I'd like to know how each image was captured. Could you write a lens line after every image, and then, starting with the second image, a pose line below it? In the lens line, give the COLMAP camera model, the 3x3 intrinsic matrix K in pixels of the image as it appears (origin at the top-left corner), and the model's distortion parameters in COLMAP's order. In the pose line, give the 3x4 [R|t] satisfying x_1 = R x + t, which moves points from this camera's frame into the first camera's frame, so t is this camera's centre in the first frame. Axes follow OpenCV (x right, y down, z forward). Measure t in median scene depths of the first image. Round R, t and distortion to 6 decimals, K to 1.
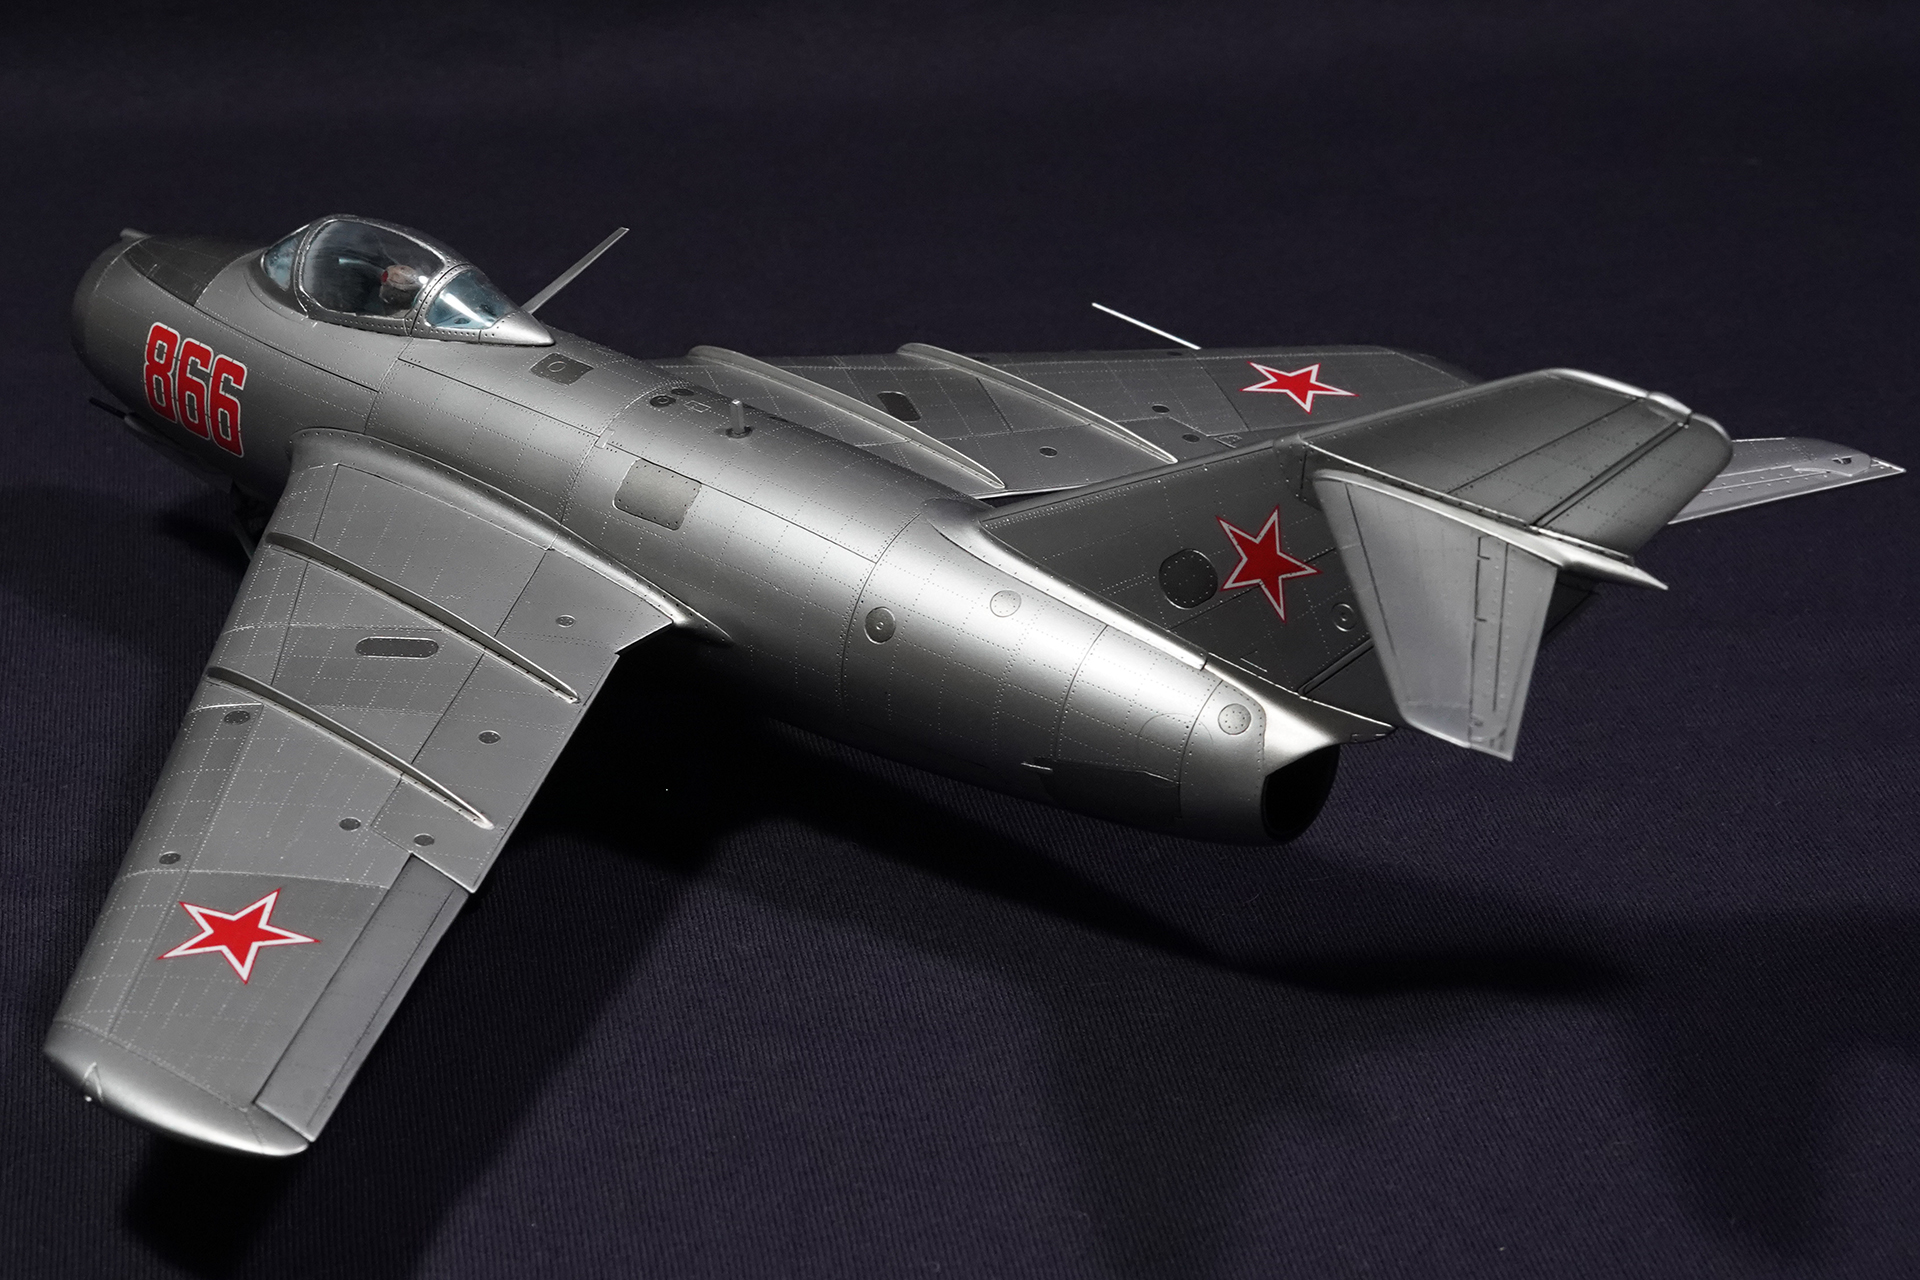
lens RADIAL K [[4046.3, 0, 738.8], [0, 4046.3, 639.9], [0, 0, 1]] dist [0.001590, -0.467626]
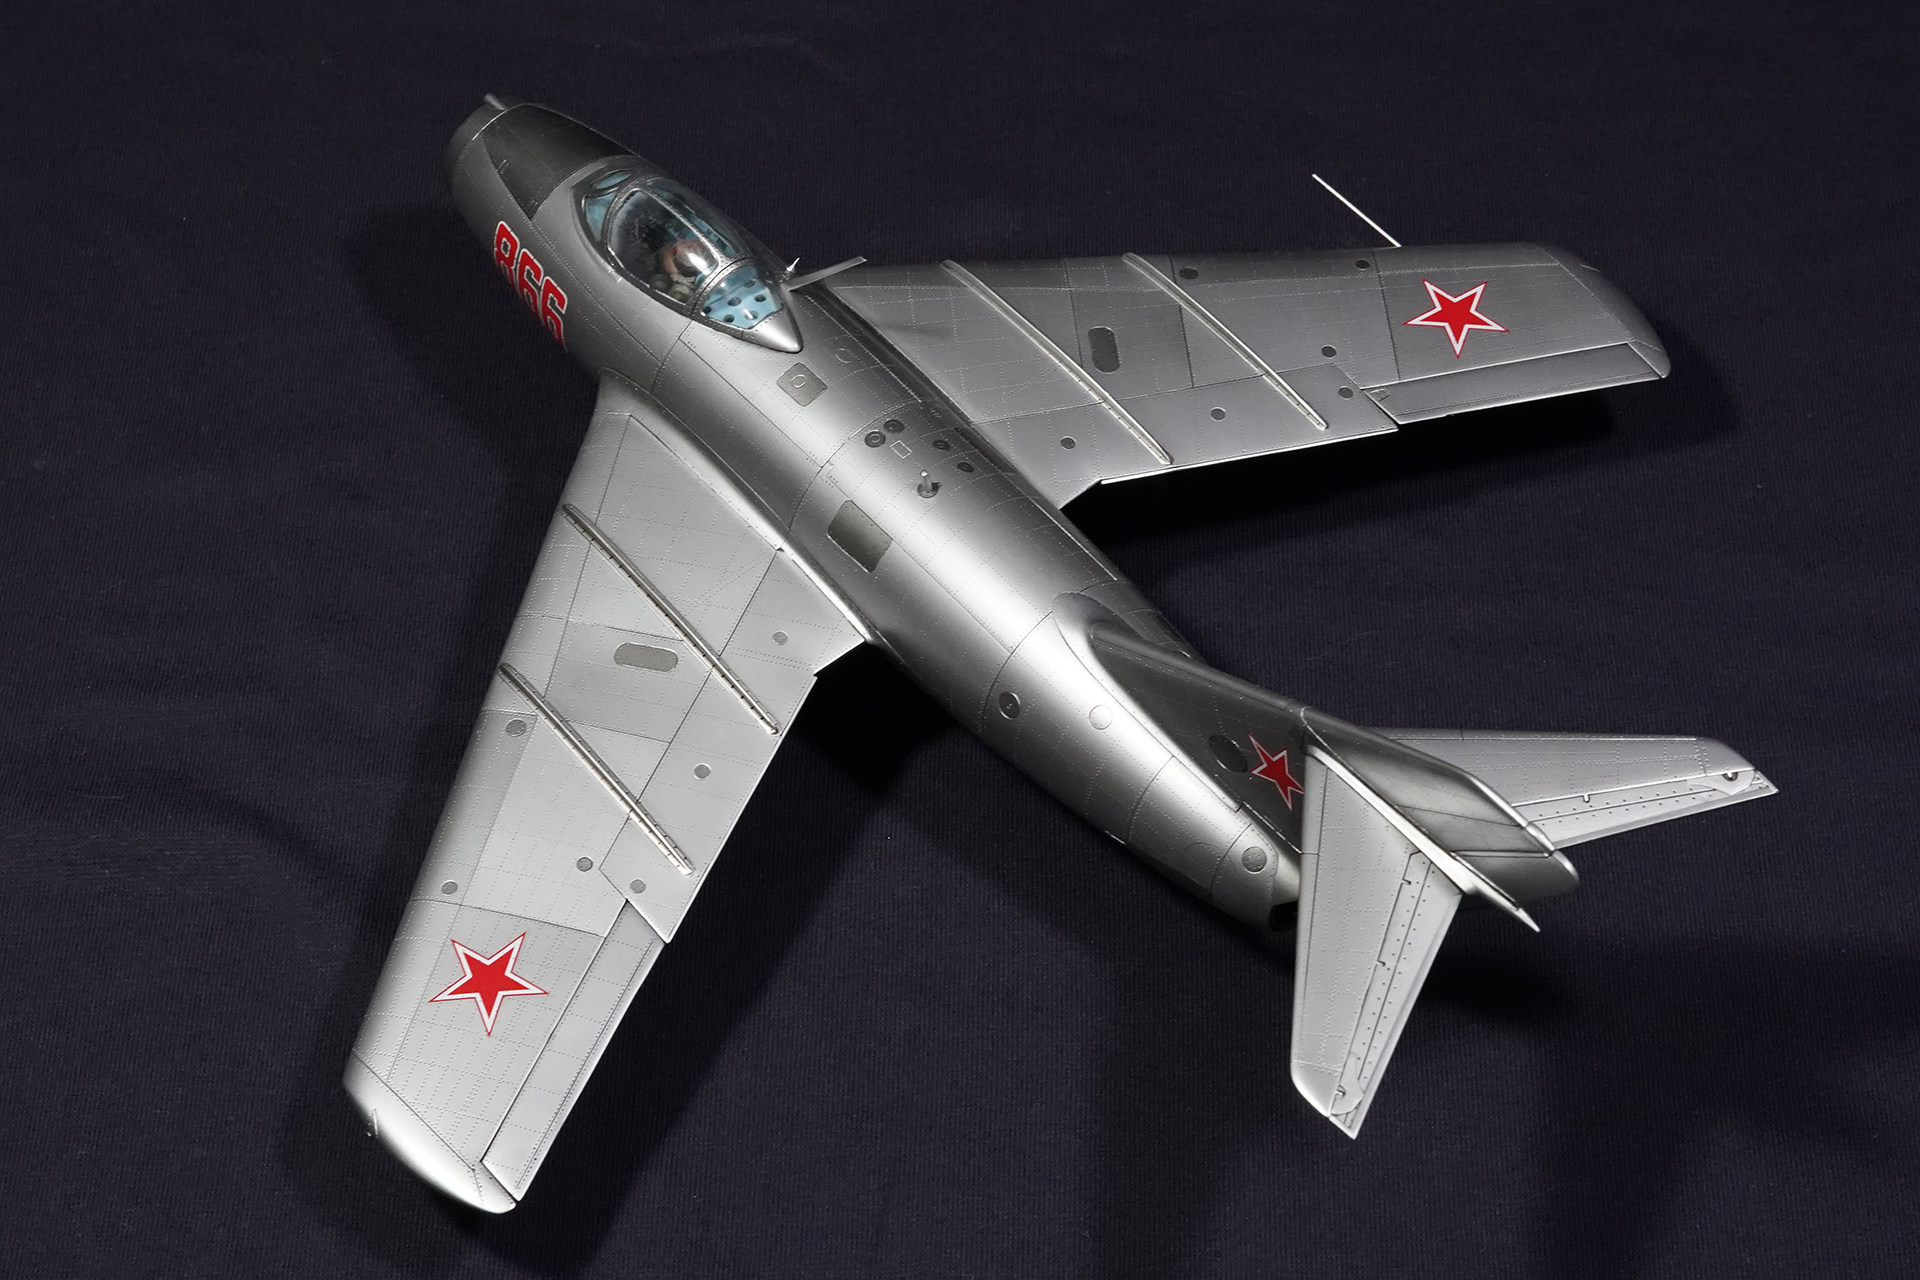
lens RADIAL K [[4017.3, 0, 960.0], [0, 4017.3, 640.0], [0, 0, 1]] dist [-0.038000, 0.020154]
pose [[0.989949, 0.094991, -0.104778, 0.151600], [-0.040603, 0.900561, 0.432829, -0.575541], [0.135474, -0.424224, 0.895366, -0.129349]]
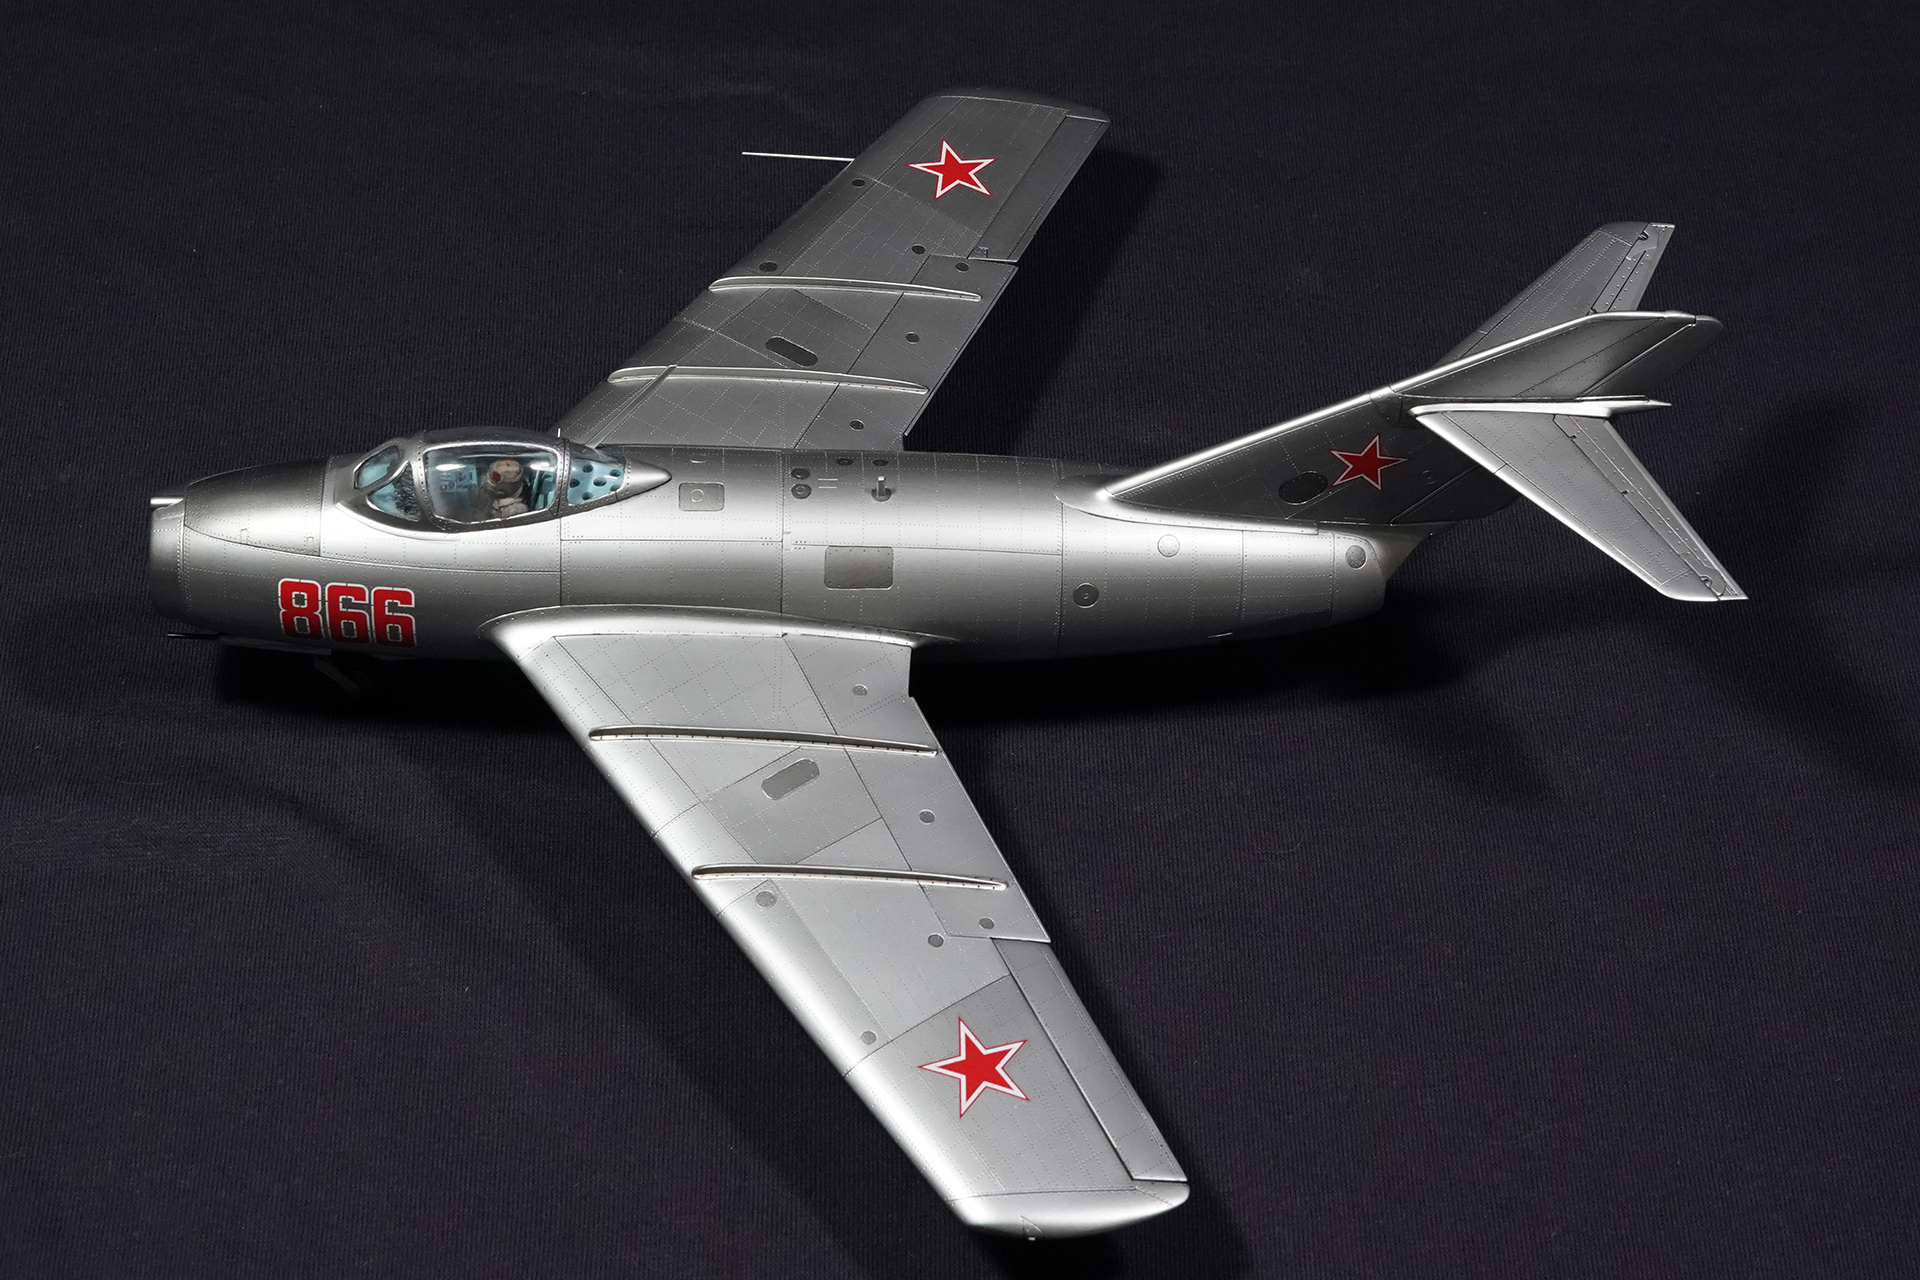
lens RADIAL K [[4017.3, 0, 960.0], [0, 4017.3, 640.0], [0, 0, 1]] dist [-0.038000, 0.020154]
pose [[0.730873, -0.502687, 0.461662, -0.643651], [0.283485, 0.838893, 0.464645, -0.646643], [-0.620855, -0.208722, 0.755628, -0.013493]]
